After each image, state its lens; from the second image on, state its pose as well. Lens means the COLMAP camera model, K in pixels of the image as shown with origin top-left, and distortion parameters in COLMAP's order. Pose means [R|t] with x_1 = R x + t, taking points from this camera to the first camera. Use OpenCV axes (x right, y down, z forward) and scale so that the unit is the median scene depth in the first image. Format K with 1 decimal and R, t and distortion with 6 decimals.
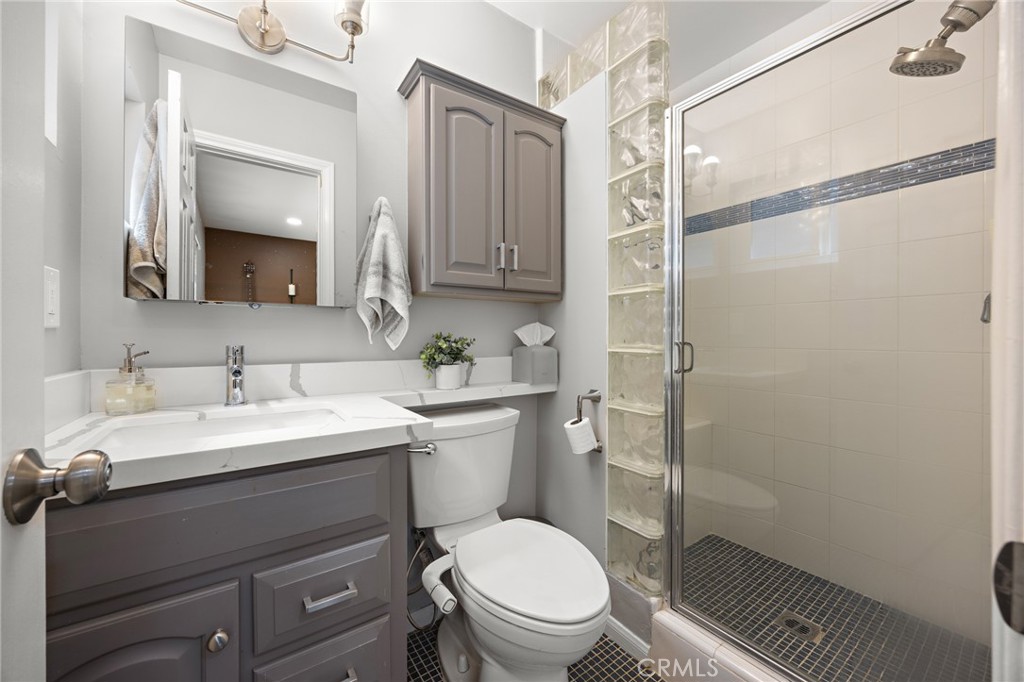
lens RADIAL K [[389.1, 0, 512.0], [0, 389.1, 341.0], [0, 0, 1]] dist [-0.000184, -0.000196]
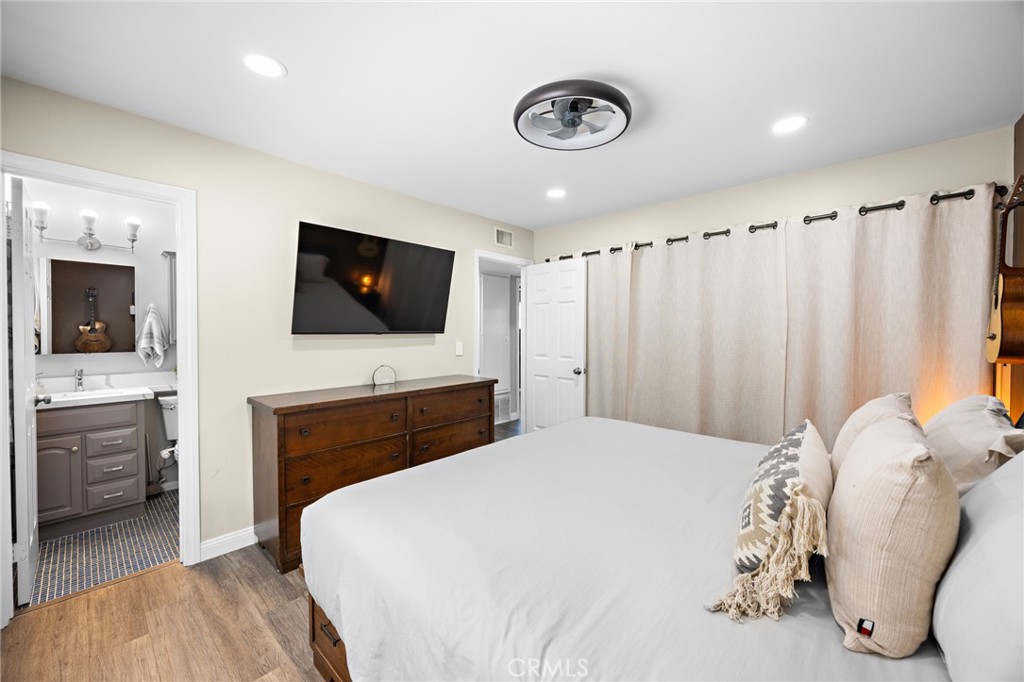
lens RADIAL K [[404.5, 0, 512.0], [0, 404.5, 341.0], [0, 0, 1]] dist [-0.003000, -0.000344]
pose [[0.979088, -0.007746, 0.203287, 1.416554], [0.006215, 0.999947, 0.008173, -0.159636], [-0.203340, -0.006739, 0.979085, -1.997449]]
